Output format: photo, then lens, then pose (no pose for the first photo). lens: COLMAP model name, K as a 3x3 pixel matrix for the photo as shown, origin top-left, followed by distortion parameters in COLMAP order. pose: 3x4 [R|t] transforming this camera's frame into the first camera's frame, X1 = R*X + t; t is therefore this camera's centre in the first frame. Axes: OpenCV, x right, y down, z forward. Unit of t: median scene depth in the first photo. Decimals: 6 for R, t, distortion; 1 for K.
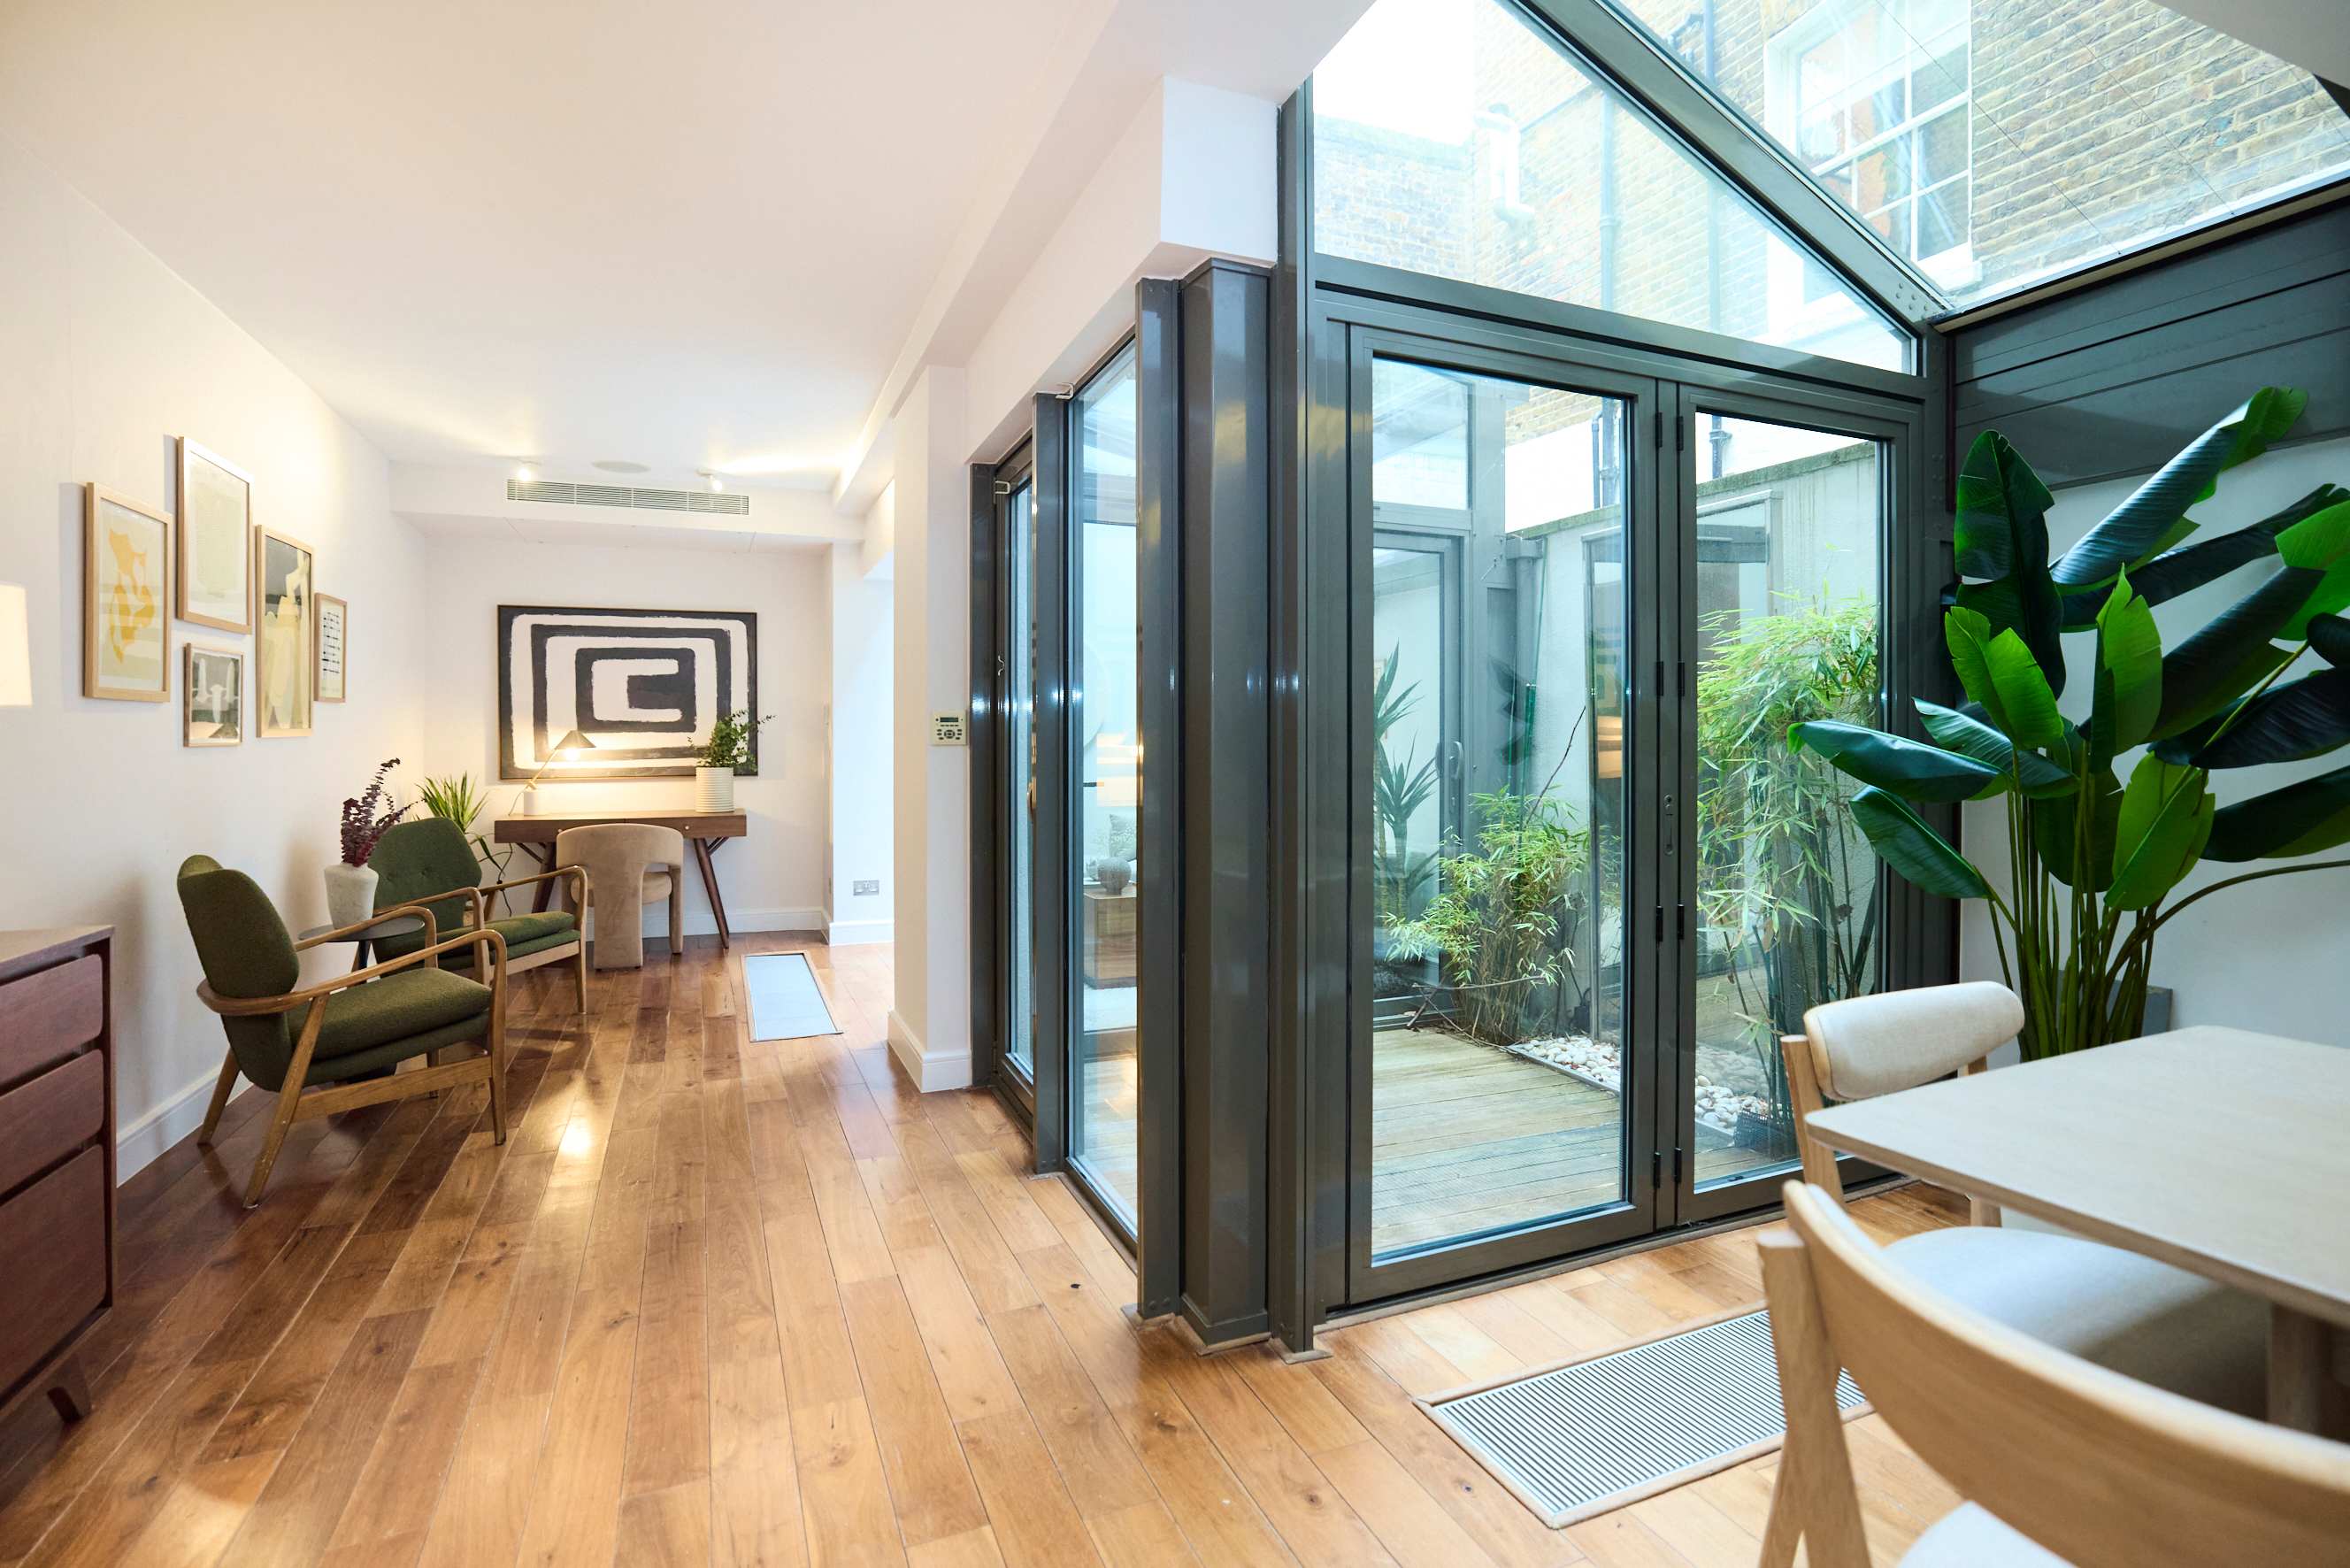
lens RADIAL K [[1142.8, 0, 1111.8], [0, 1142.8, 736.5], [0, 0, 1]] dist [-0.039034, 0.016664]
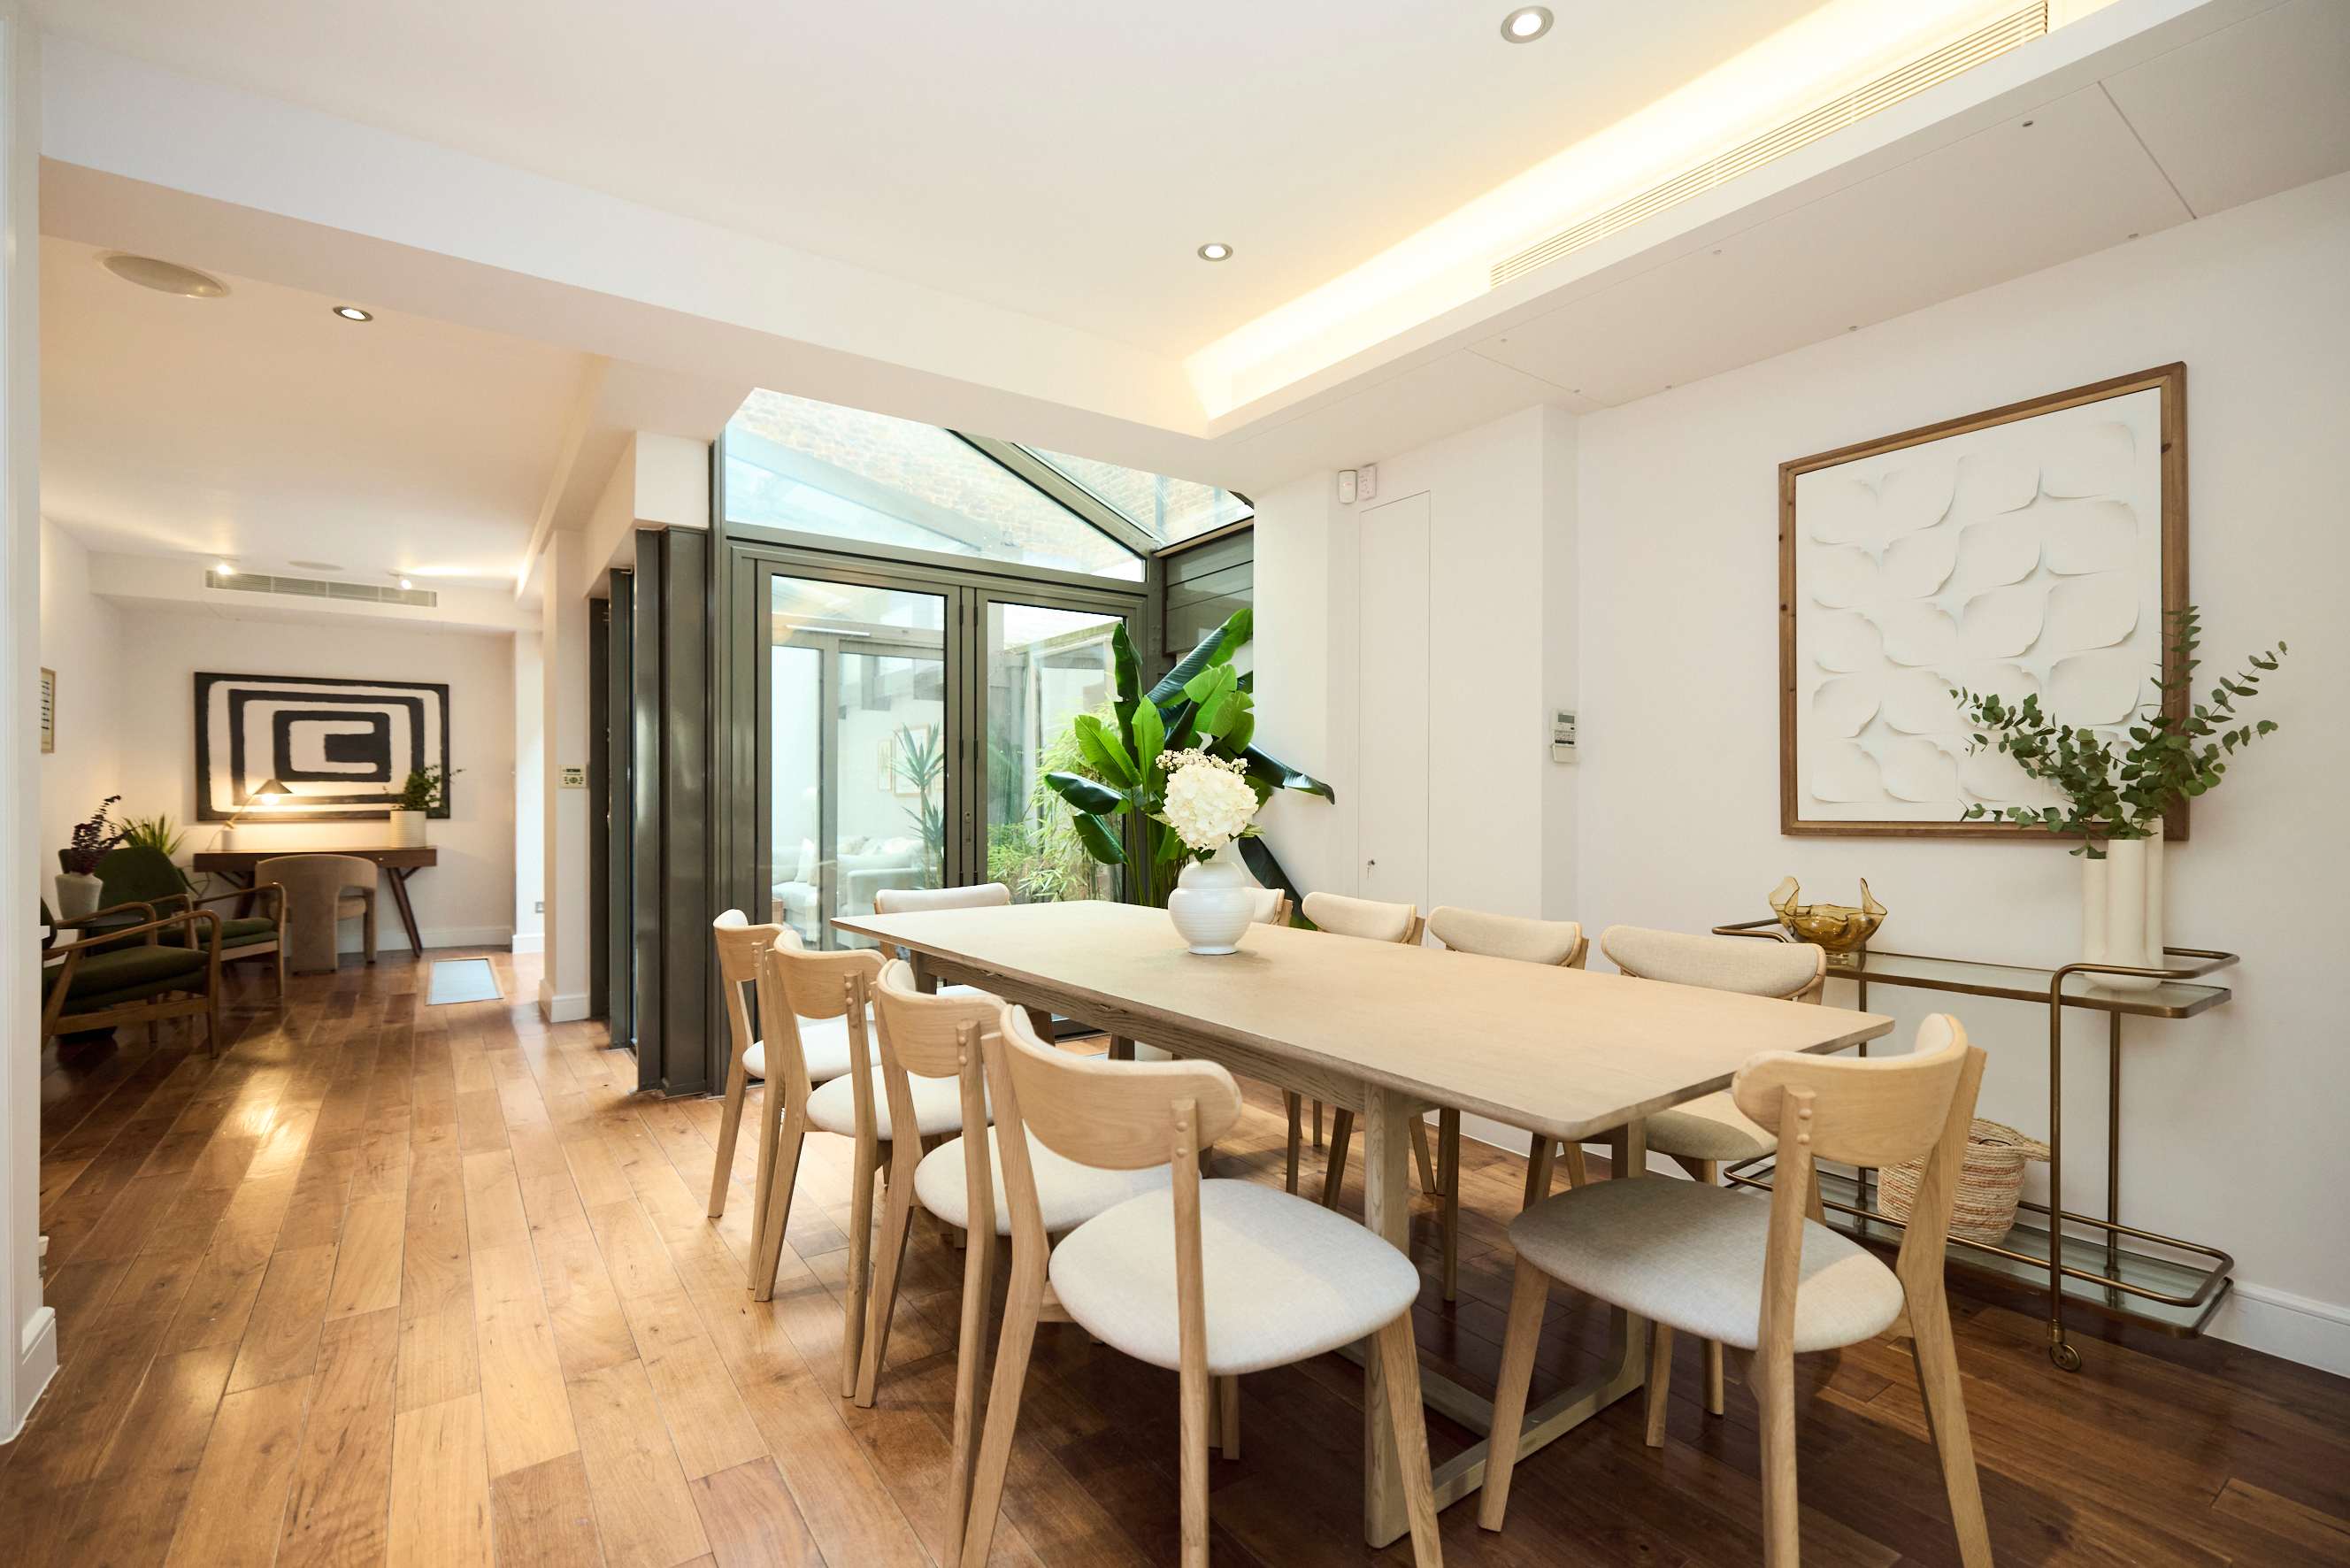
lens RADIAL K [[1033.0, 0, 1127.6], [0, 1033.0, 798.9], [0, 0, 1]] dist [-0.003164, -0.001311]
pose [[0.968171, 0.000322, 0.250289, 0.174611], [-0.001050, 0.999996, 0.002776, 0.014820], [-0.250287, -0.002950, 0.968167, -0.380203]]
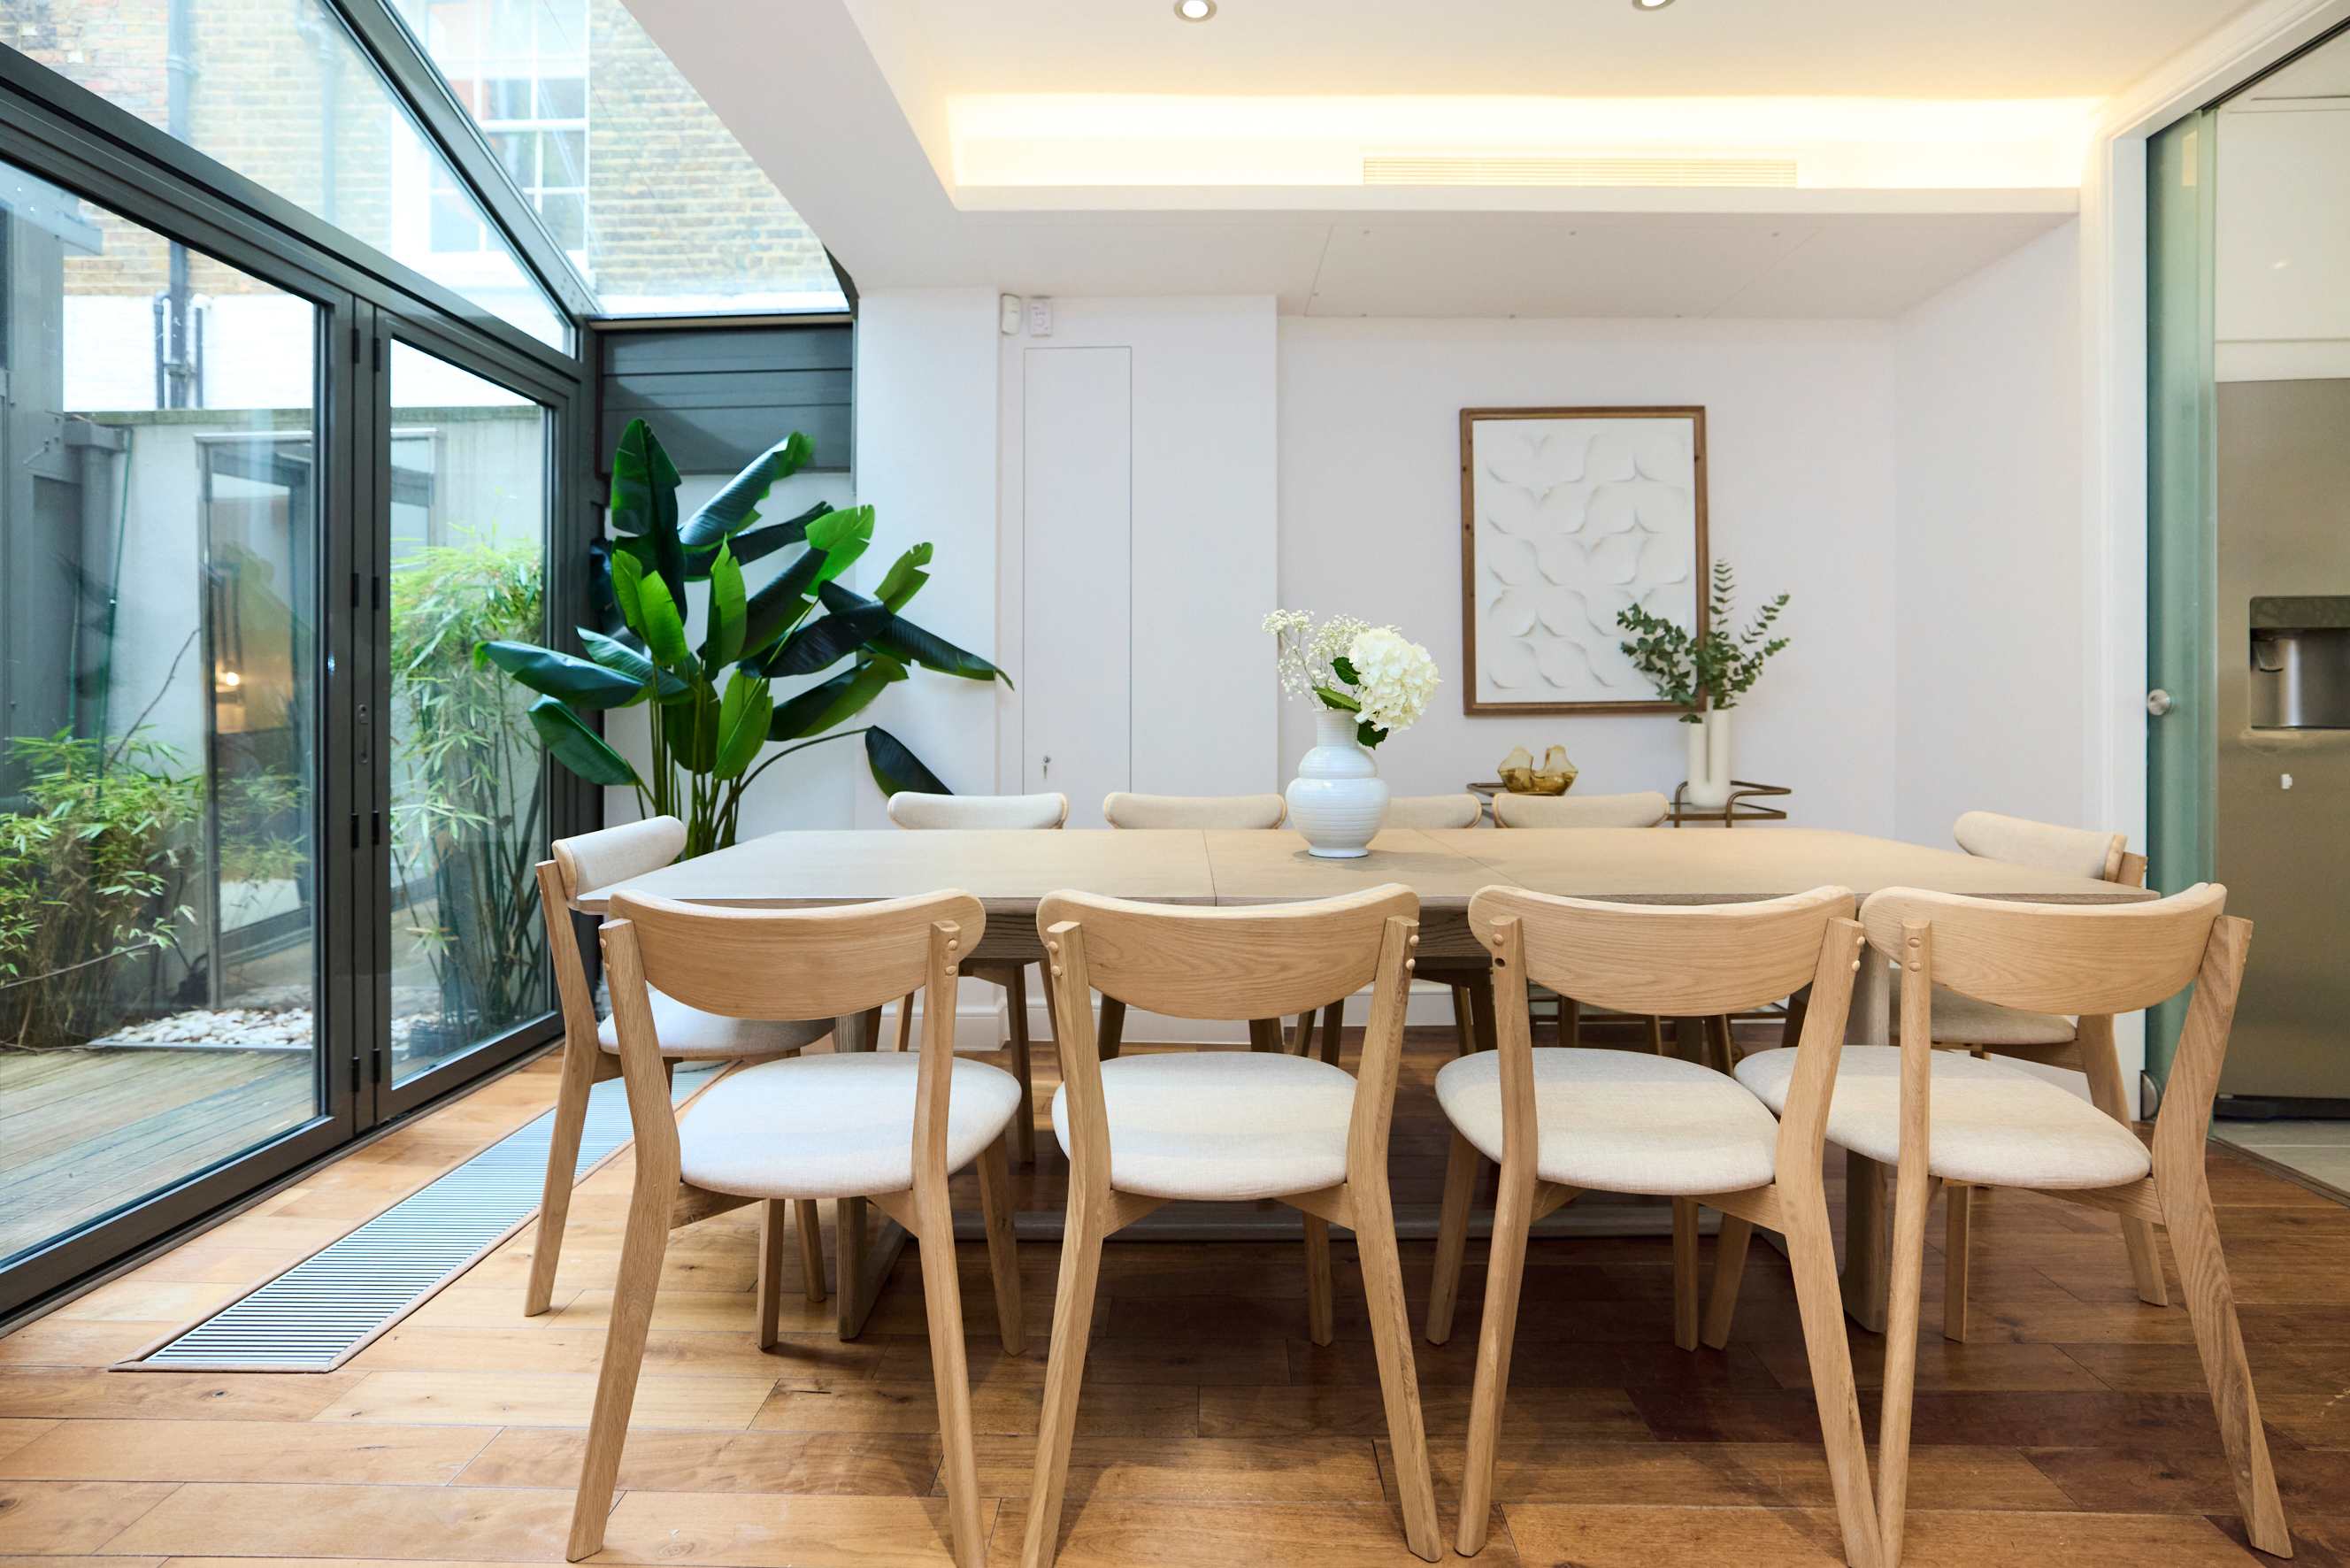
lens RADIAL K [[1142.8, 0, 1237.3], [0, 1142.8, 725.6], [0, 0, 1]] dist [-0.039034, 0.016664]
pose [[0.362820, -0.017242, 0.931700, -0.095915], [-0.000793, 0.999823, 0.018812, 0.028807], [-0.931859, -0.007564, 0.362742, -0.061185]]
